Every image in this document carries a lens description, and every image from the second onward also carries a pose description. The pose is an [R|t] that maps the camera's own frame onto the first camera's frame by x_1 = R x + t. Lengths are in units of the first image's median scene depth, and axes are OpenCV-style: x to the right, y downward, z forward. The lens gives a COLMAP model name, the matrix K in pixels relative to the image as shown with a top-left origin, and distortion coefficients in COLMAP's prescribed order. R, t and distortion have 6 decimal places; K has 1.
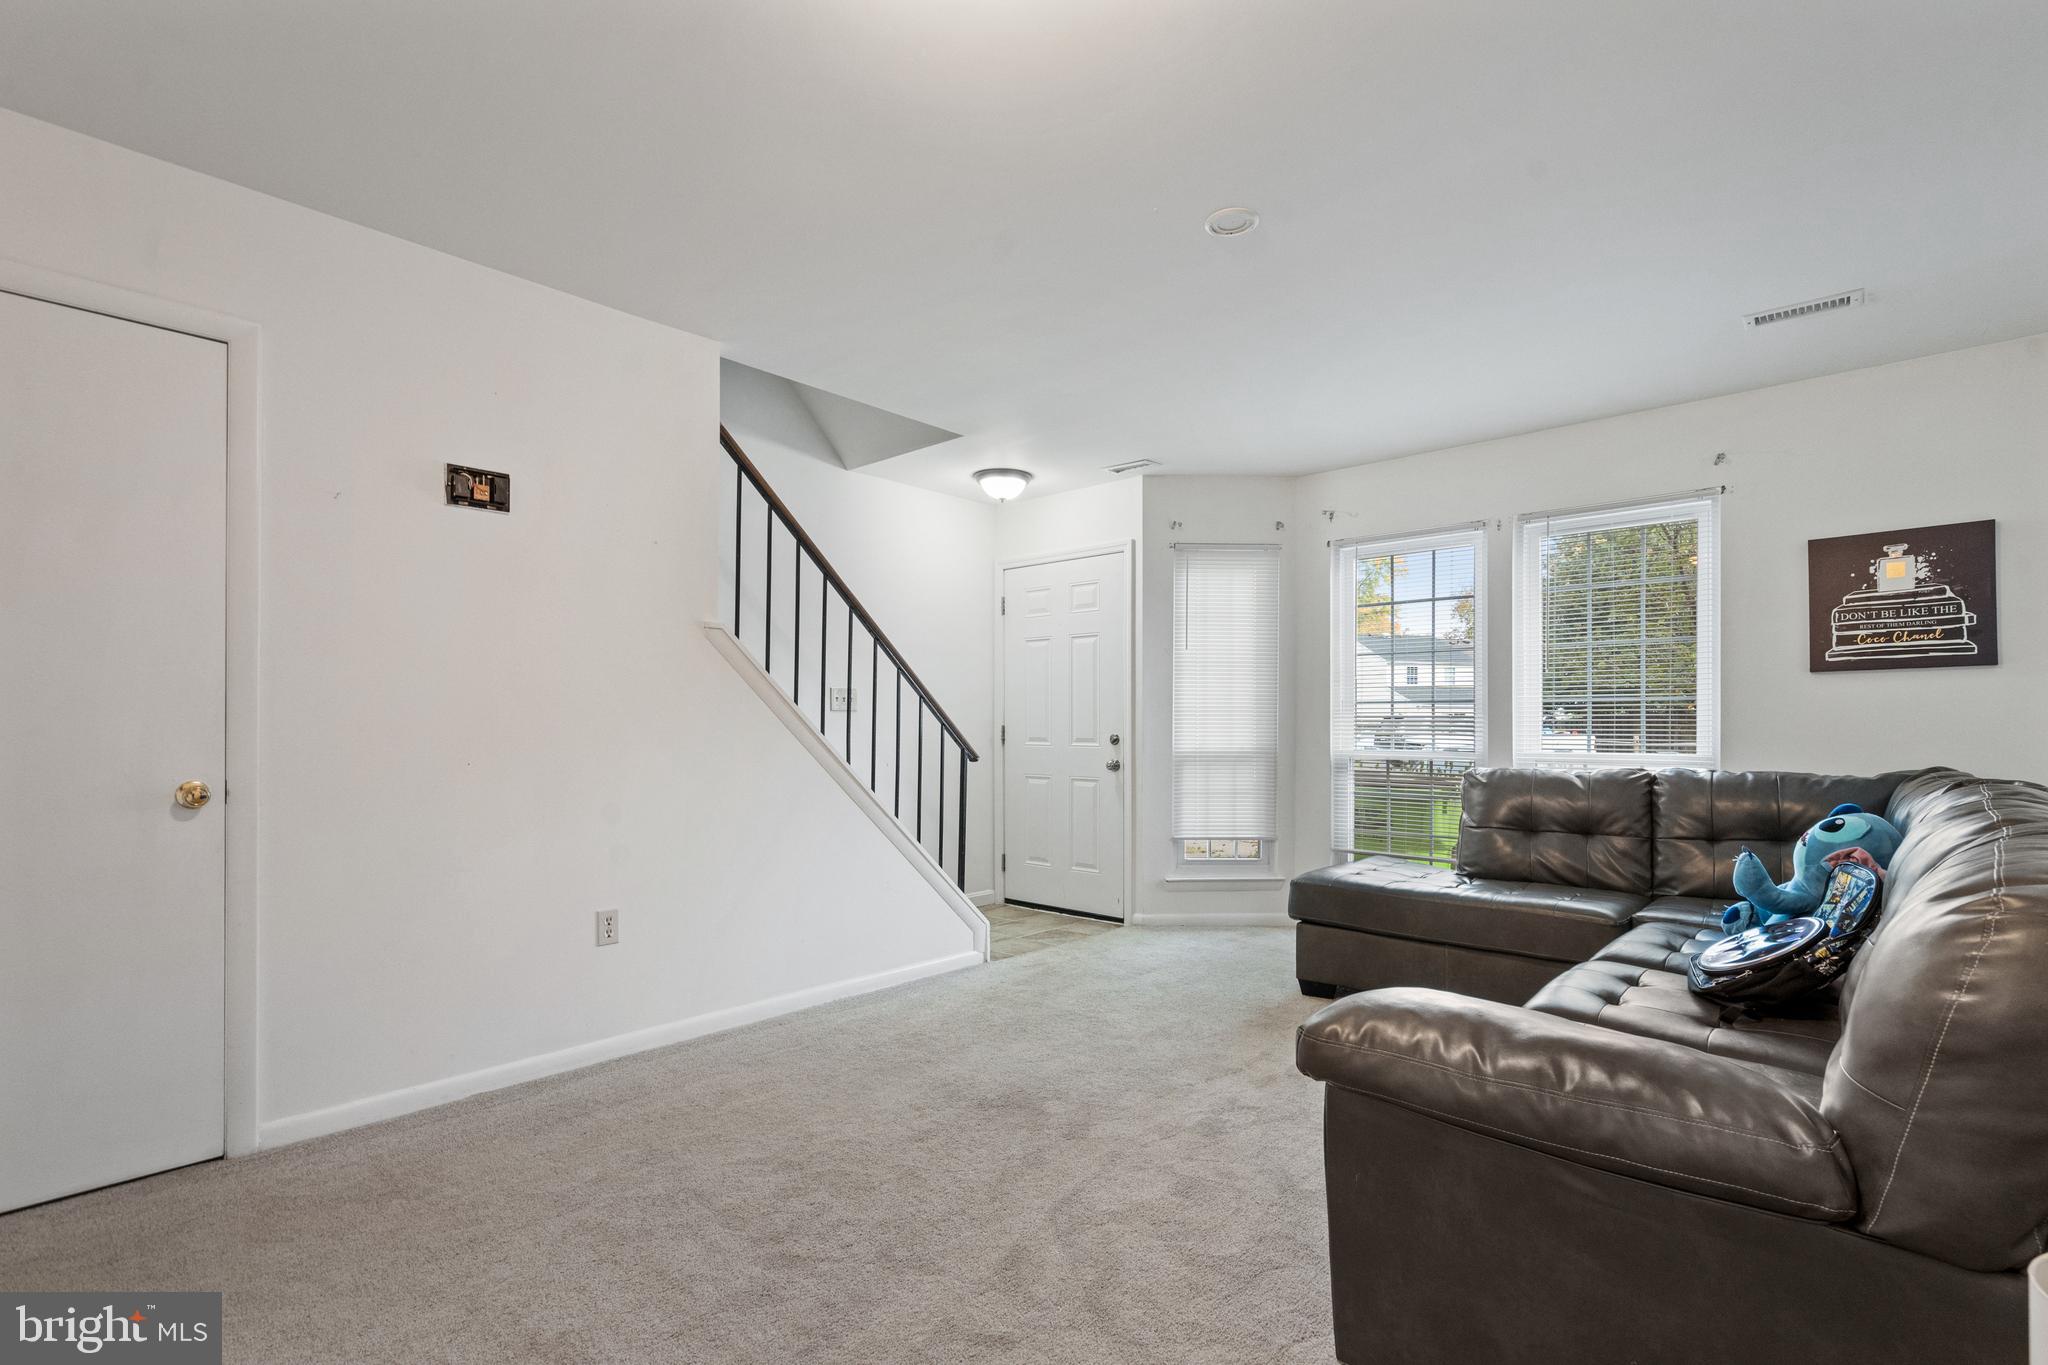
lens RADIAL K [[939.5, 0, 1024.3], [0, 939.5, 687.4], [0, 0, 1]] dist [0.003293, 0.000590]
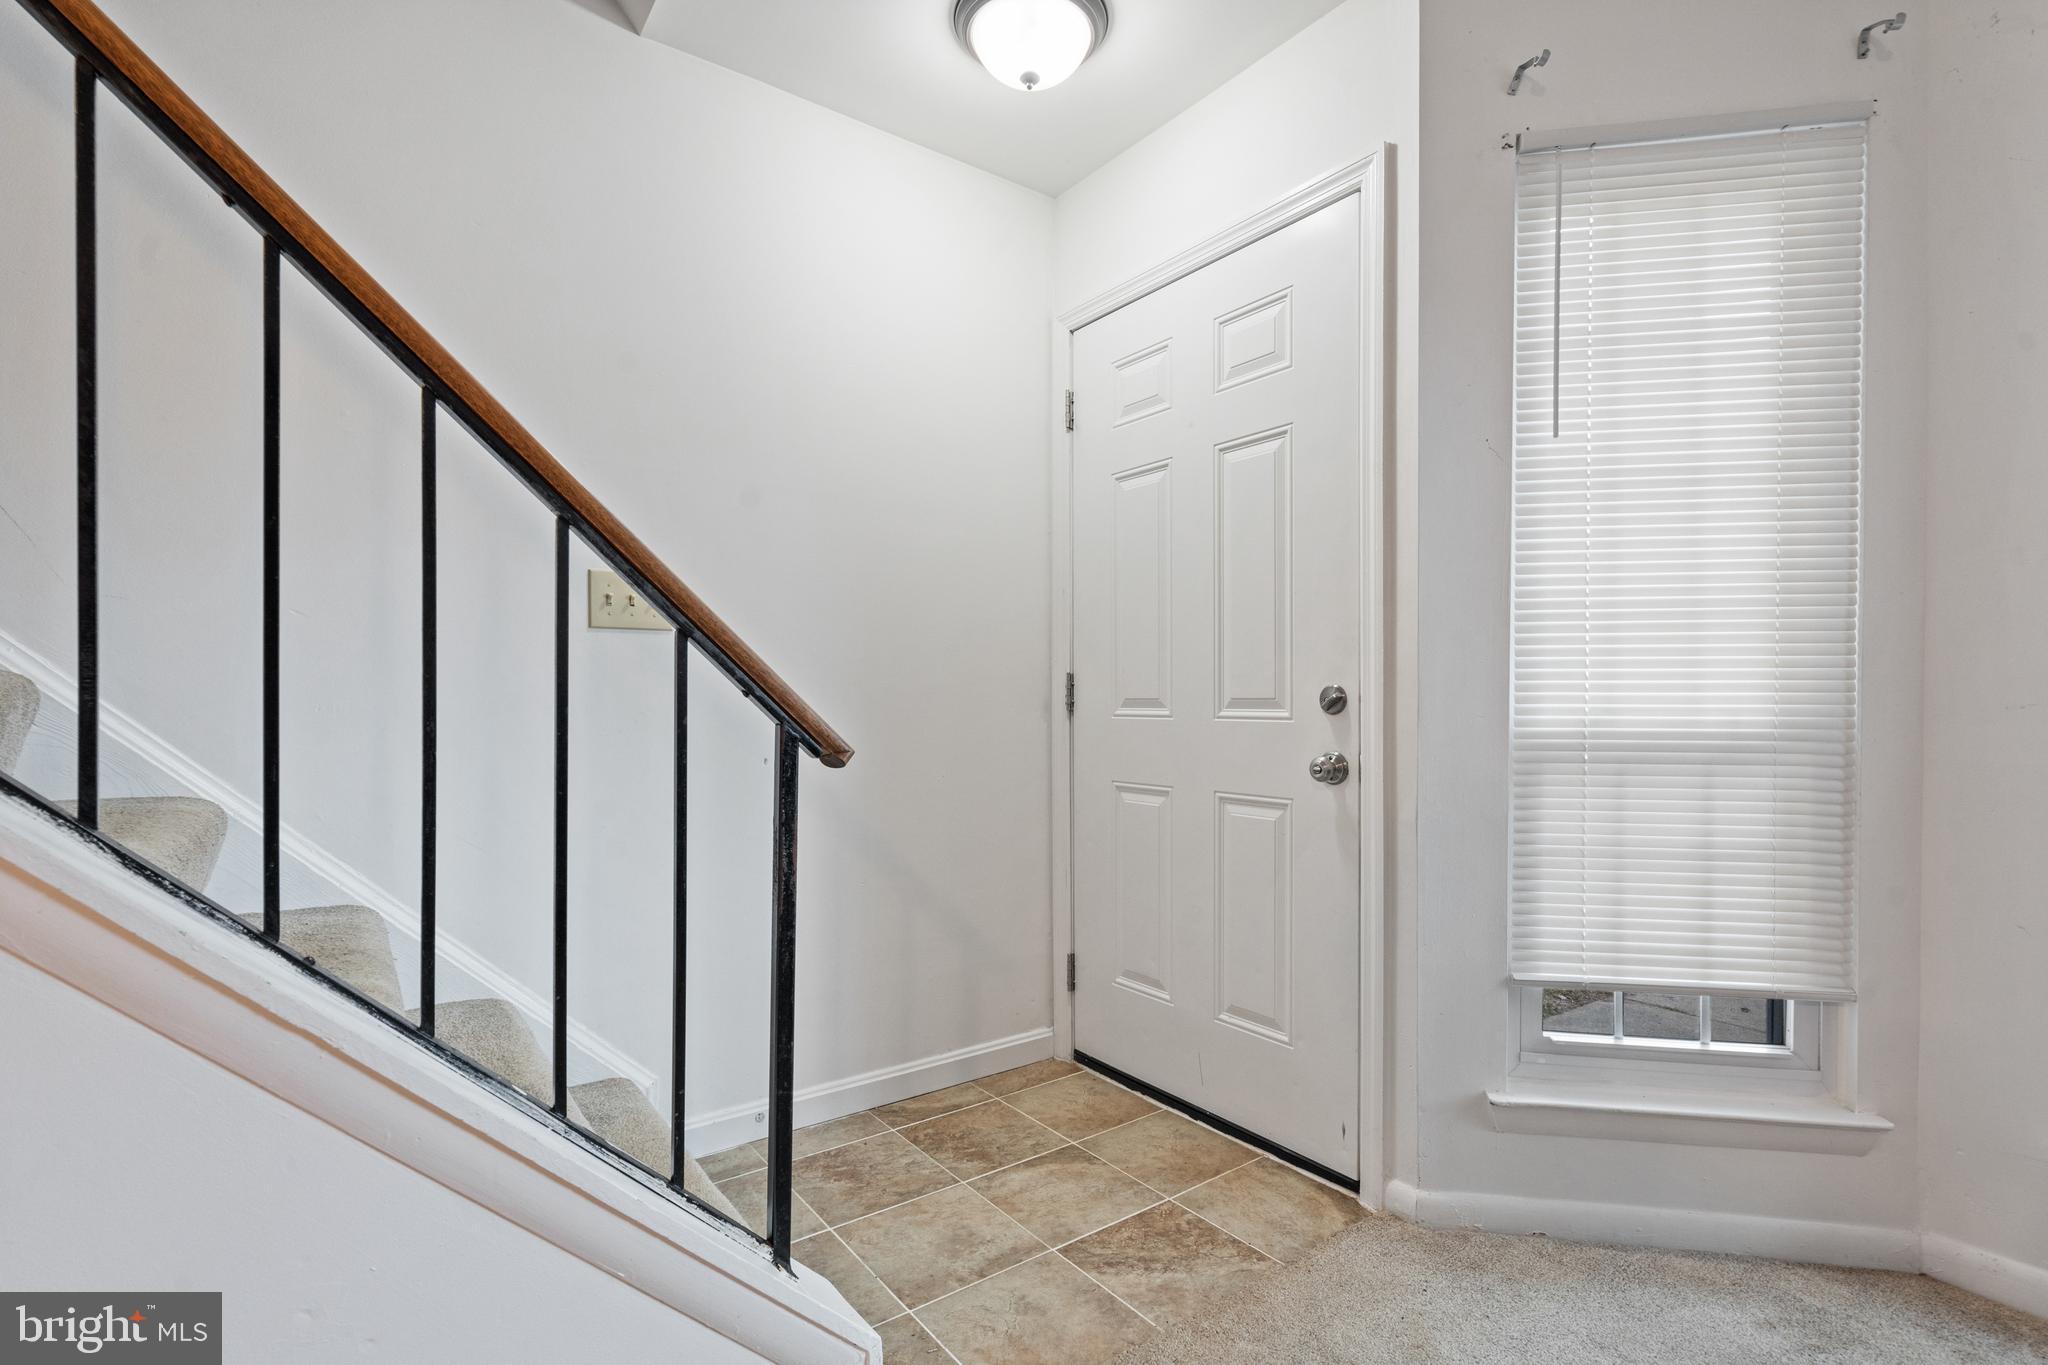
lens RADIAL K [[939.5, 0, 1006.5], [0, 939.5, 697.9], [0, 0, 1]] dist [0.003293, 0.000590]
pose [[0.978790, -0.002366, -0.204851, 0.045513], [0.009555, 0.999372, 0.034112, 0.040964], [0.204642, -0.035346, 0.978198, 0.610149]]
